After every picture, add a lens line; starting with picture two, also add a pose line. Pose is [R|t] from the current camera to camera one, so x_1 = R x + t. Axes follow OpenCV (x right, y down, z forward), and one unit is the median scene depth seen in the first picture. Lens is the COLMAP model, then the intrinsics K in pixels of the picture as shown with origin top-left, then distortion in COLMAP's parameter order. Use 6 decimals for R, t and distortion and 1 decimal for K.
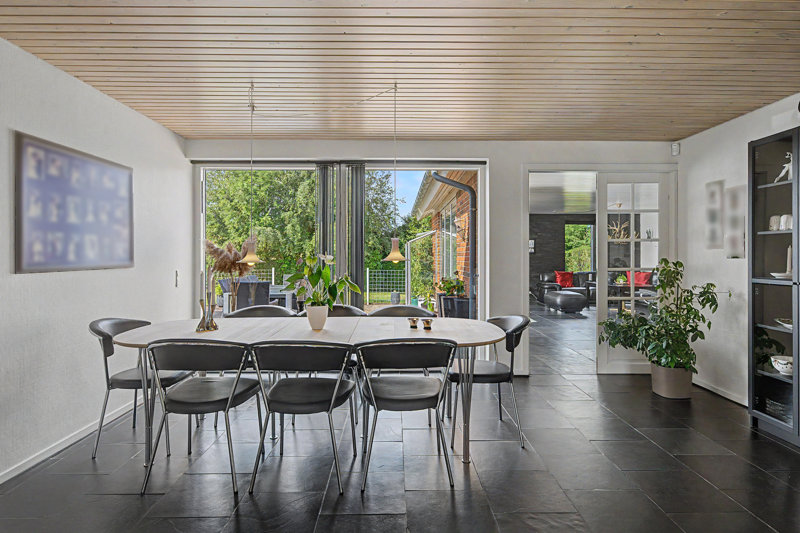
lens RADIAL K [[447.0, 0, 399.1], [0, 447.0, 258.2], [0, 0, 1]] dist [0.006504, 0.000586]
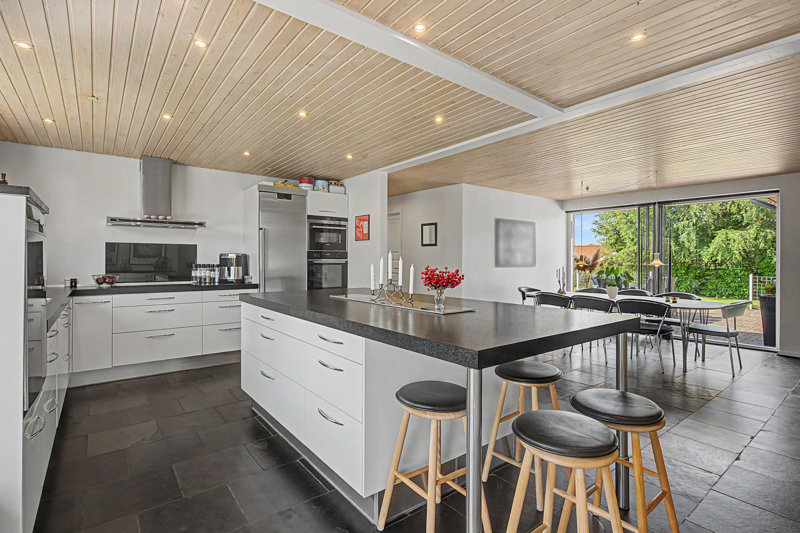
lens RADIAL K [[391.4, 0, 399.6], [0, 391.4, 262.5], [0, 0, 1]] dist [0.000972, 0.000114]
pose [[0.610149, 0.007123, -0.792255, 0.554023], [-0.010362, 0.999946, 0.001009, 0.006624], [0.792219, 0.007594, 0.610190, -0.748359]]
